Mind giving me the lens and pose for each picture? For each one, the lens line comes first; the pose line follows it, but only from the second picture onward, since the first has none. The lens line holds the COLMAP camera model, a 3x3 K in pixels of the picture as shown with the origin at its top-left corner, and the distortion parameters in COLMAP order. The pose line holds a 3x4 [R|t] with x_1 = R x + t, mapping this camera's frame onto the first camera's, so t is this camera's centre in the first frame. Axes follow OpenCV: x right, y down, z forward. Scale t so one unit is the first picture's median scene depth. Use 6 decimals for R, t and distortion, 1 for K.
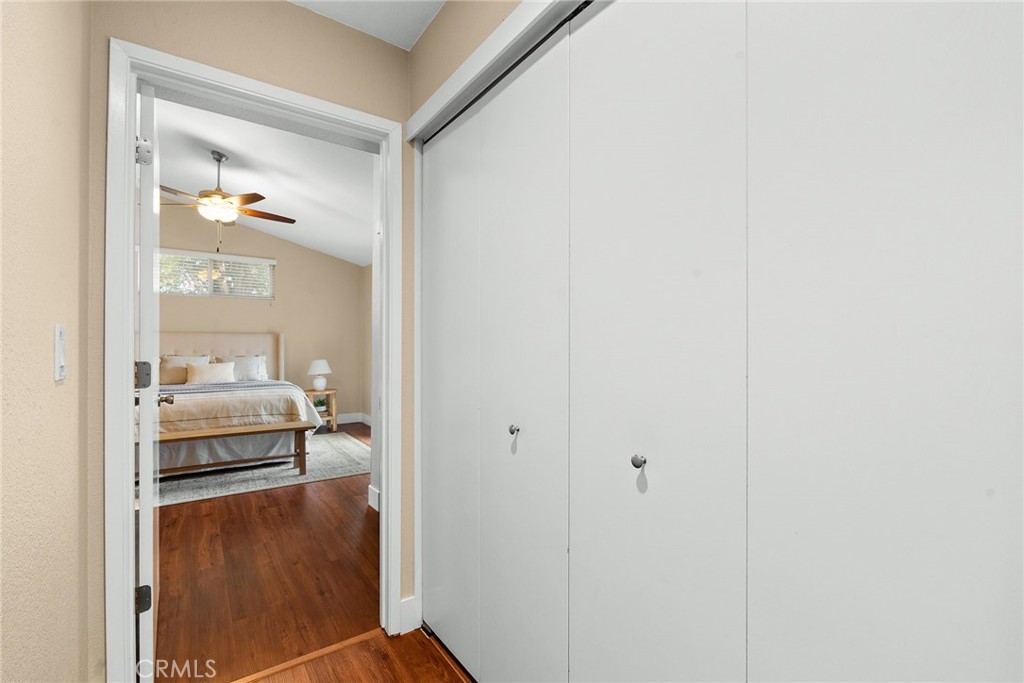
lens RADIAL K [[460.8, 0, 522.6], [0, 460.8, 342.3], [0, 0, 1]] dist [-0.009183, 0.001272]
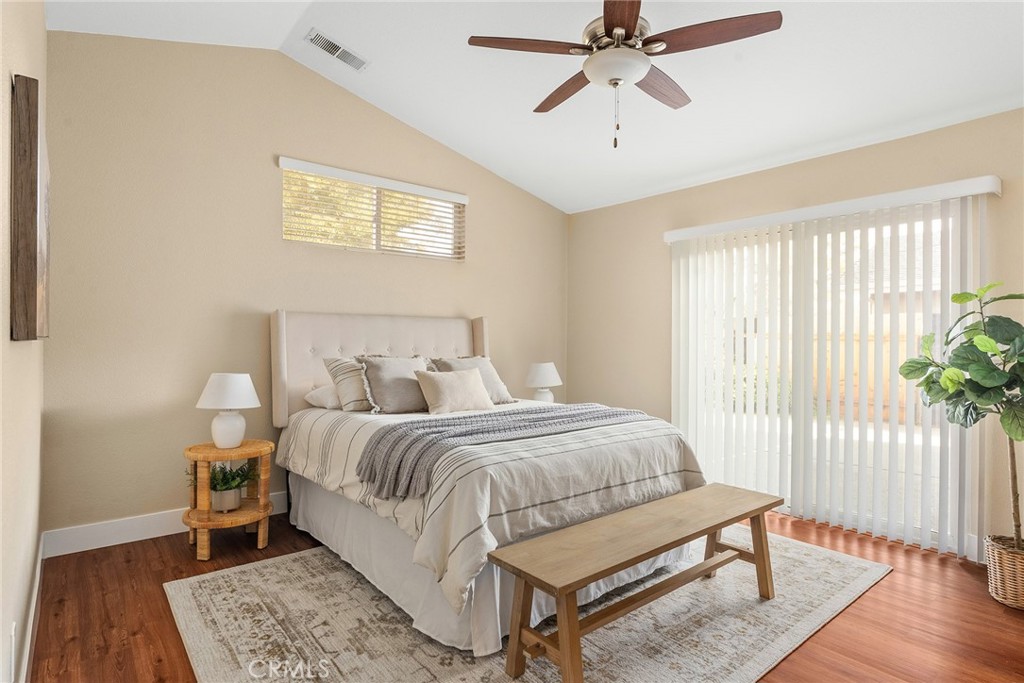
lens RADIAL K [[556.3, 0, 494.9], [0, 556.3, 329.5], [0, 0, 1]] dist [-0.004948, 0.001345]
pose [[0.997913, 0.005324, 0.064347, -0.694888], [-0.004677, 0.999937, -0.010208, 0.003108], [-0.064397, 0.009886, 0.997875, 0.351356]]
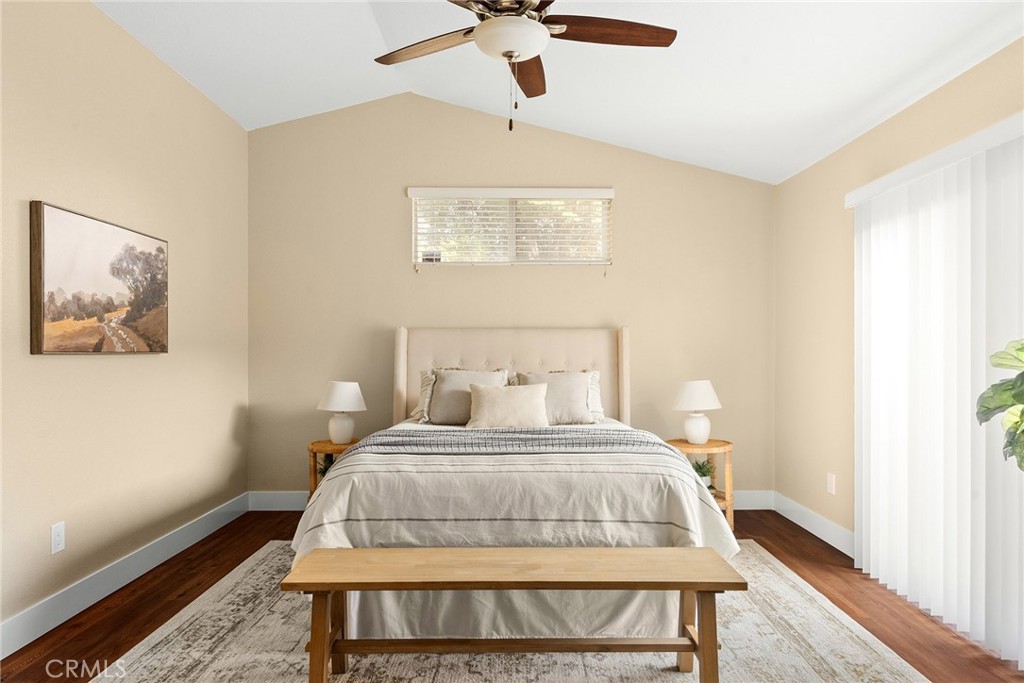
lens RADIAL K [[627.9, 0, 512.1], [0, 627.9, 346.0], [0, 0, 1]] dist [0.002248, -0.001192]
pose [[0.813607, -0.006891, -0.581375, -0.272611], [0.005673, 0.999976, -0.003914, 0.004268], [0.581388, -0.000113, 0.813627, 0.441294]]
